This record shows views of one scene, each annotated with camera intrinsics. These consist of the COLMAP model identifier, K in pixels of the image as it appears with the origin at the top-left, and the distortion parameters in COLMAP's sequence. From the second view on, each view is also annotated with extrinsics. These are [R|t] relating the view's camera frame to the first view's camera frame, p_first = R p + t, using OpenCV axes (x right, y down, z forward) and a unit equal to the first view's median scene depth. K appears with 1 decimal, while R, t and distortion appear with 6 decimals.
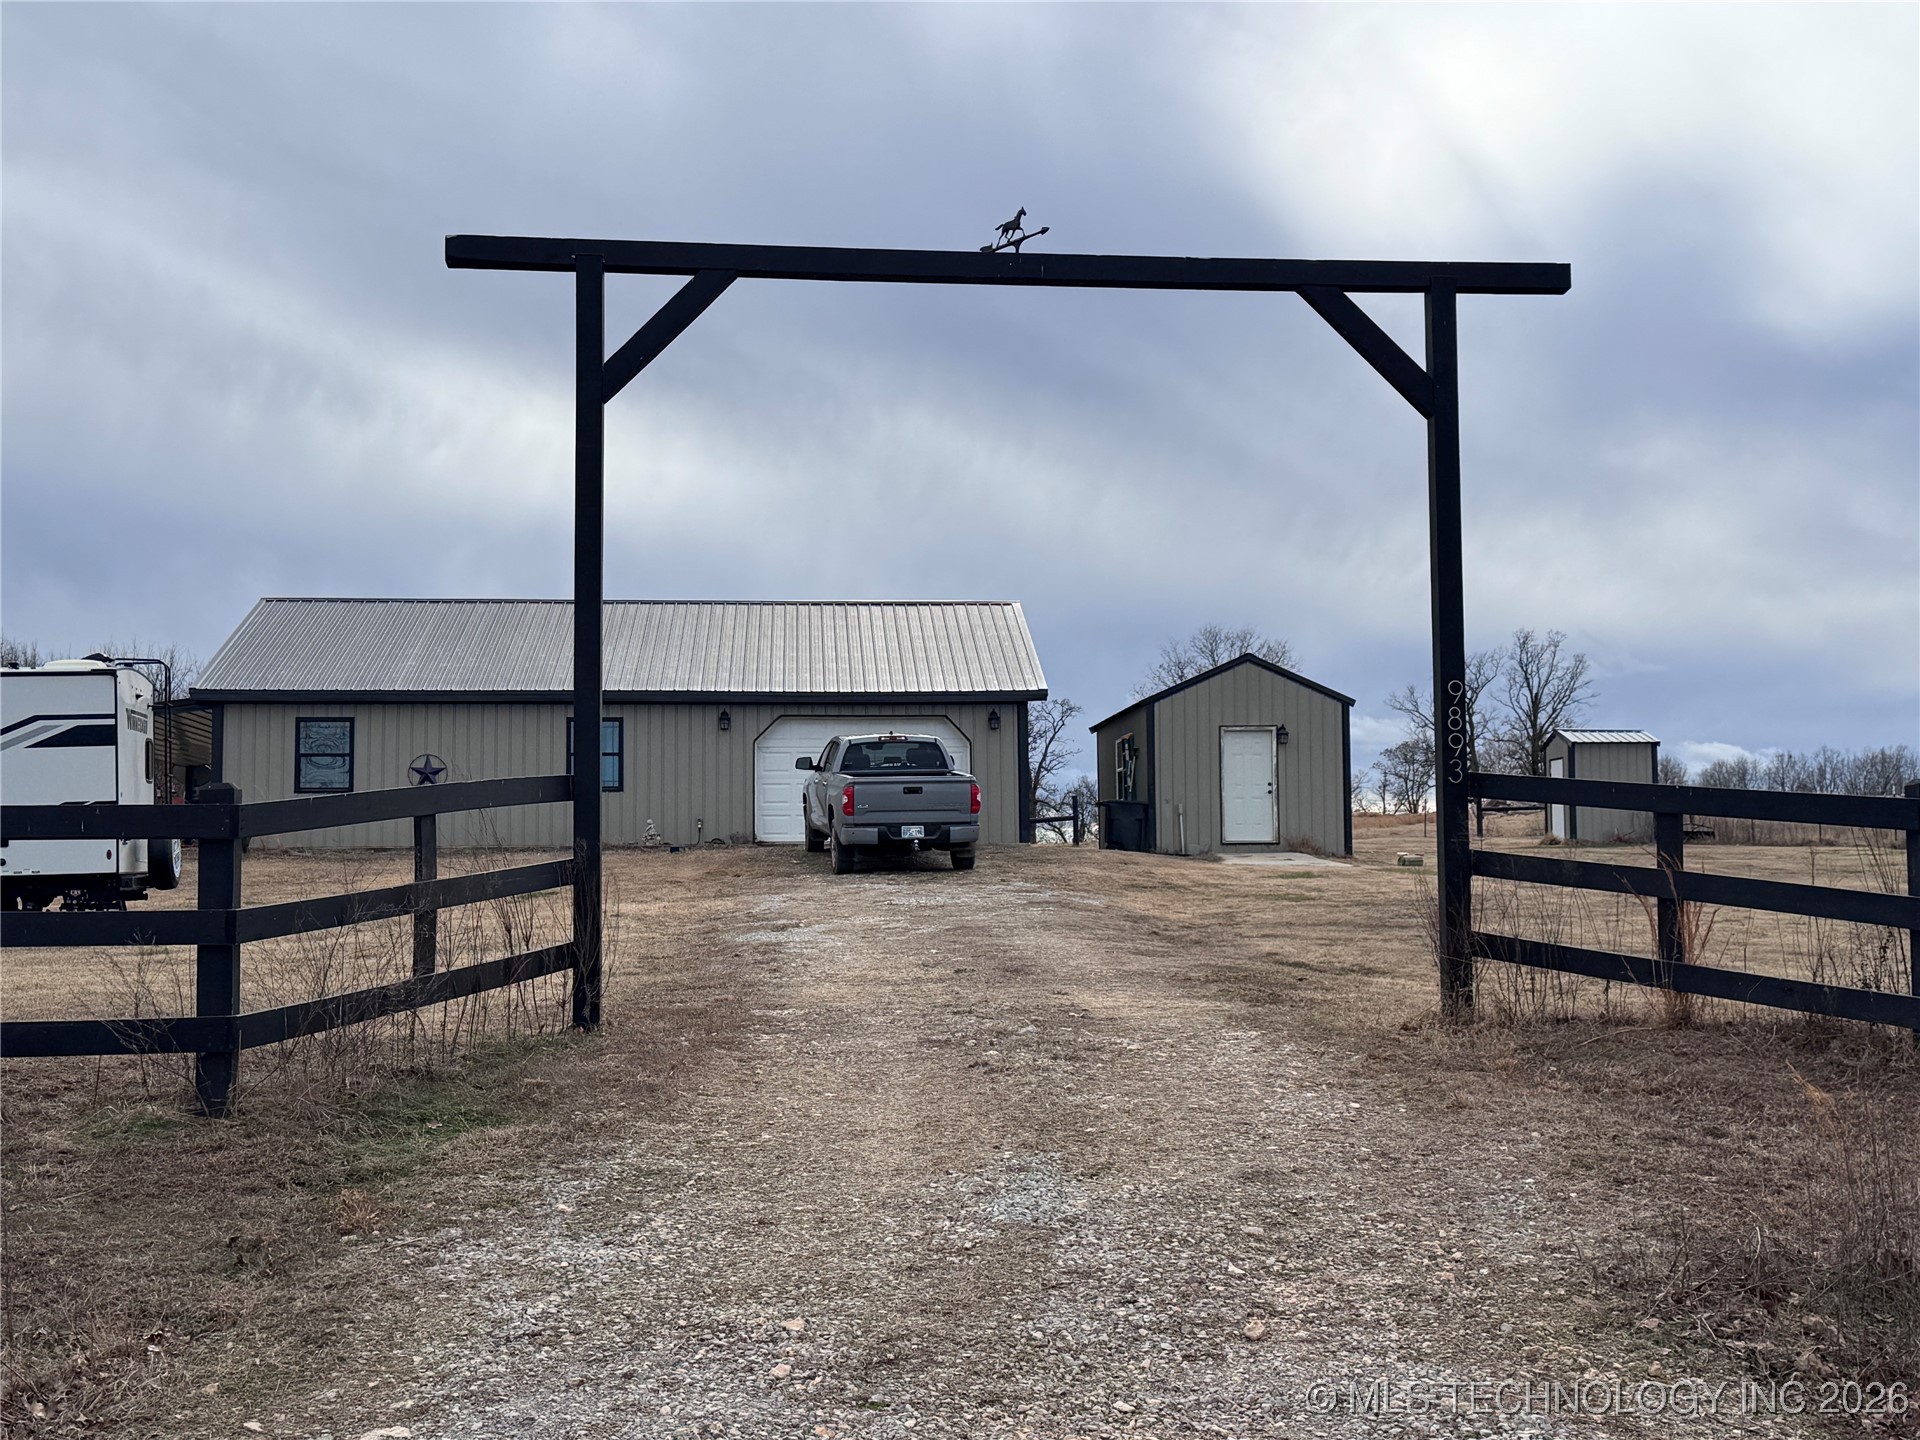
lens RADIAL K [[2663.4, 0, 959.8], [0, 2663.4, 735.3], [0, 0, 1]] dist [0.147875, 0.000000]
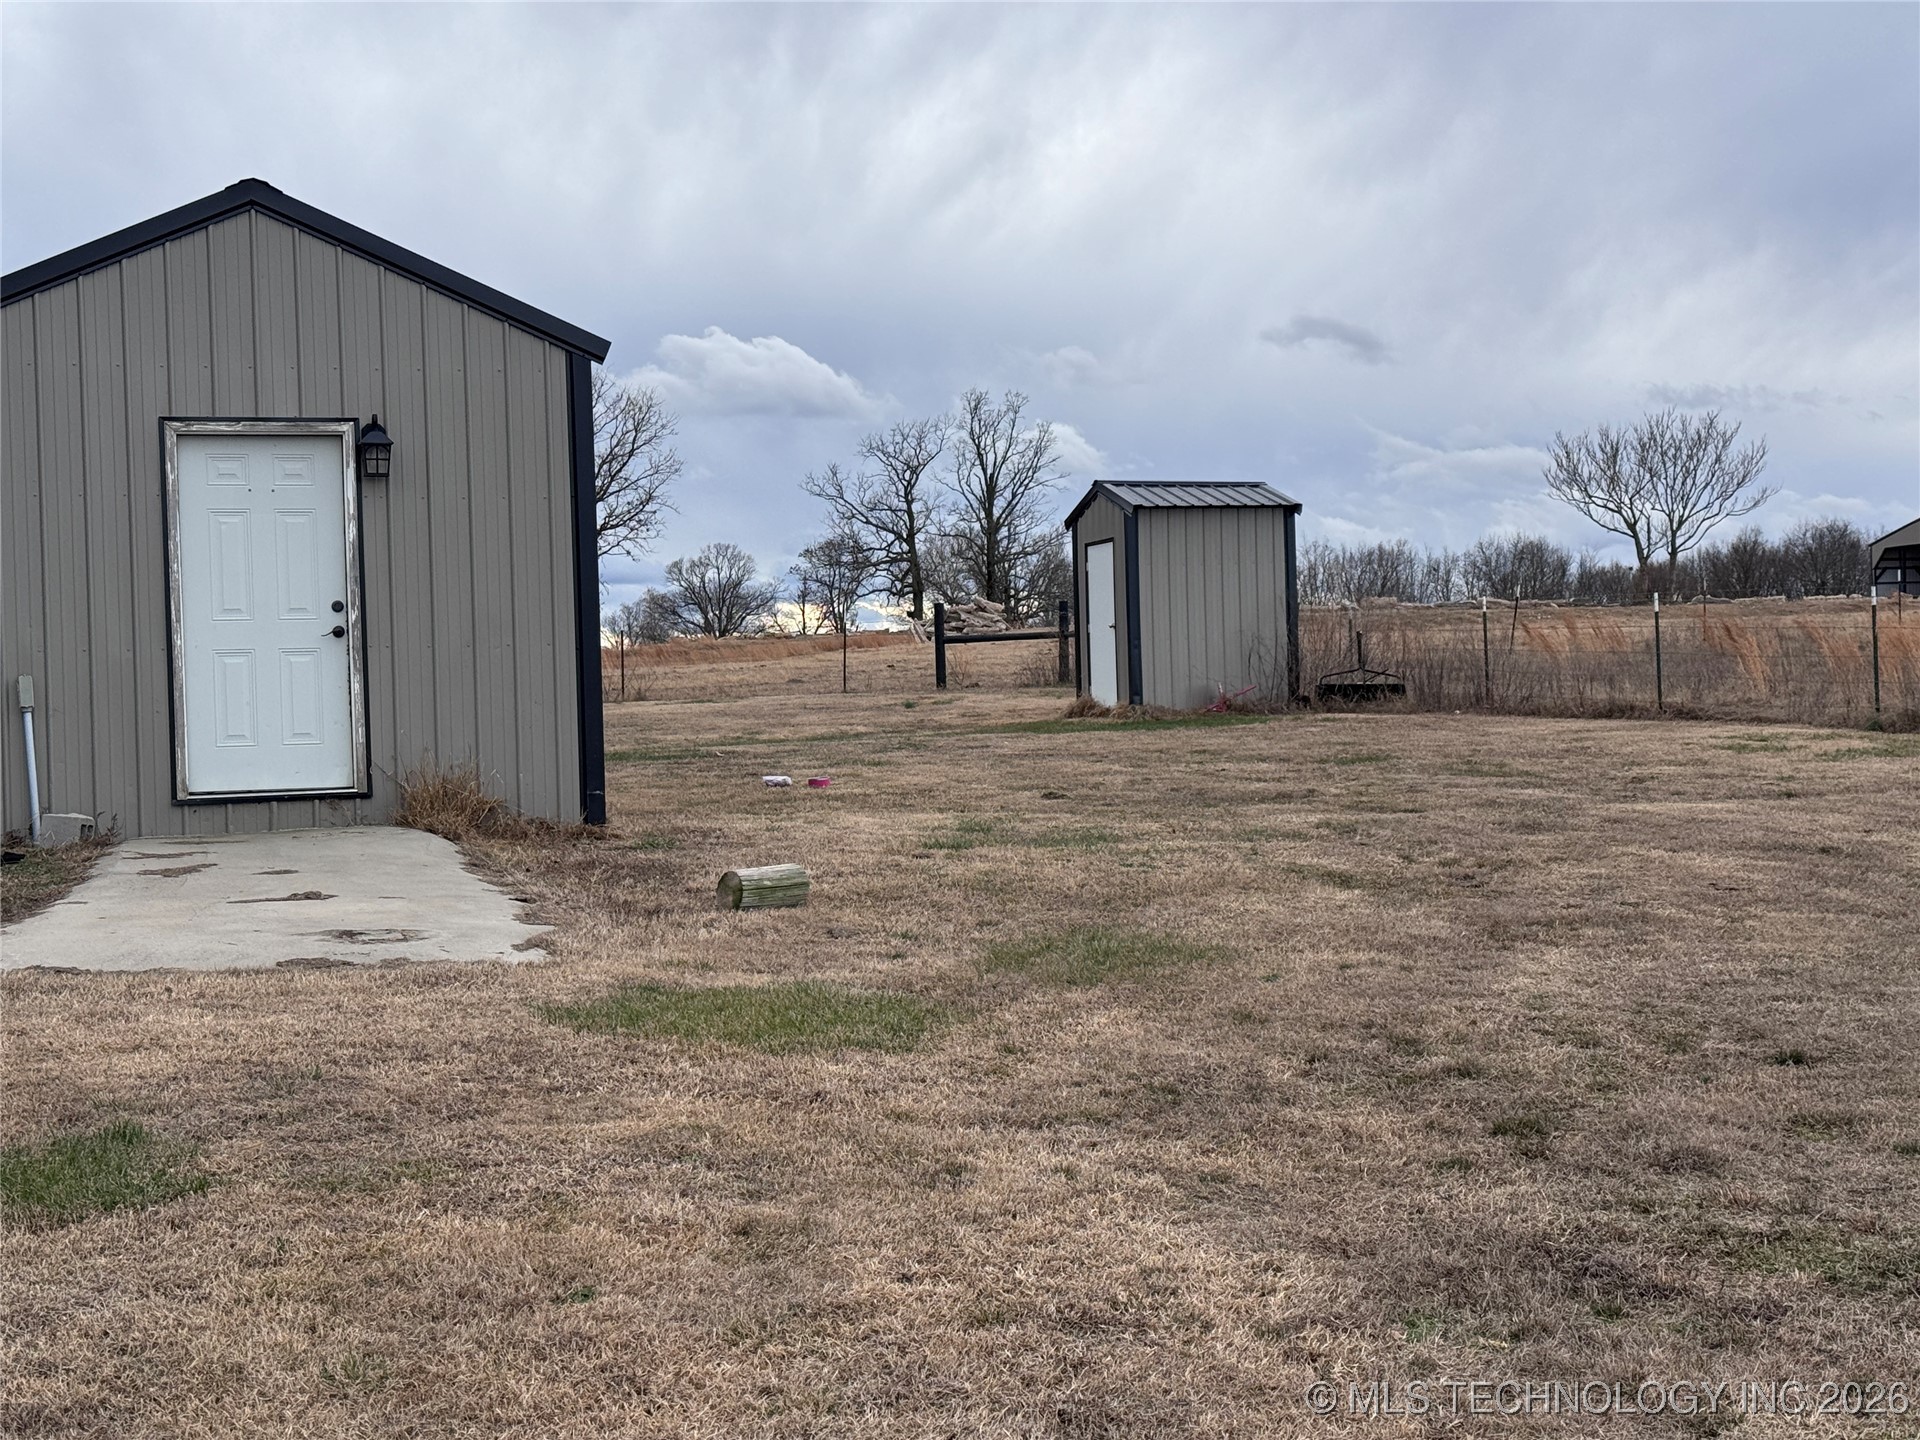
lens RADIAL K [[2866.3, 0, 1018.0], [0, 2866.3, 721.5], [0, 0, 1]] dist [0.099467, 0.000000]
pose [[0.974014, -0.022284, 0.225387, 0.362048], [0.008131, 0.997947, 0.063532, 0.033594], [-0.226340, -0.060048, 0.972196, 2.002921]]
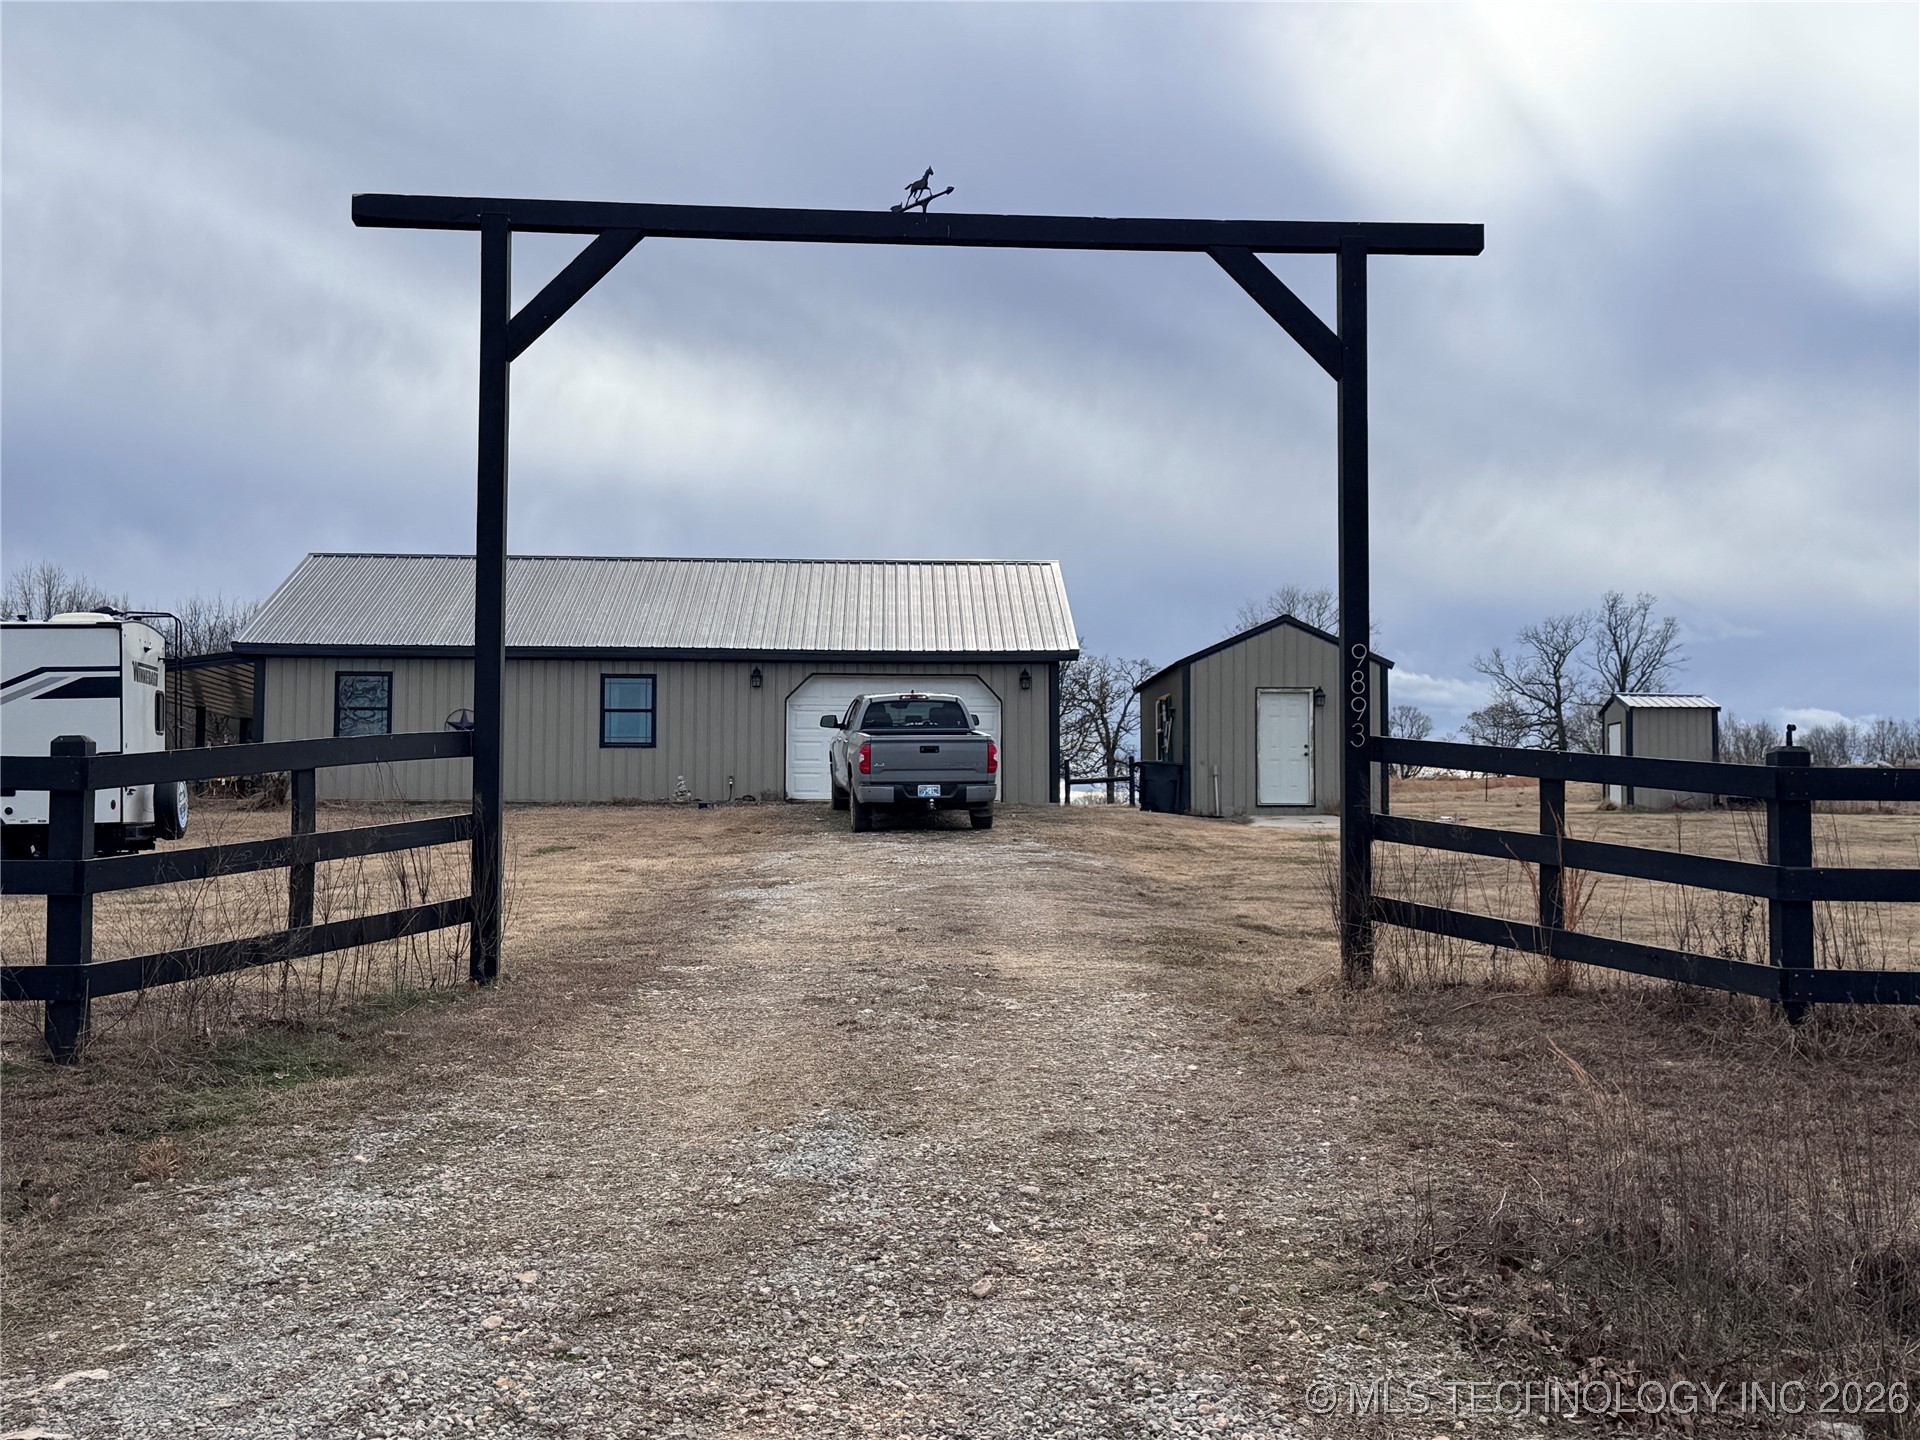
lens RADIAL K [[2663.4, 0, 934.2], [0, 2663.4, 724.7], [0, 0, 1]] dist [0.147875, 0.000000]
pose [[0.998905, 0.009236, -0.045873, 0.071772], [-0.008710, 0.999894, 0.011643, -0.000692], [0.045975, -0.011231, 0.998879, -0.000957]]
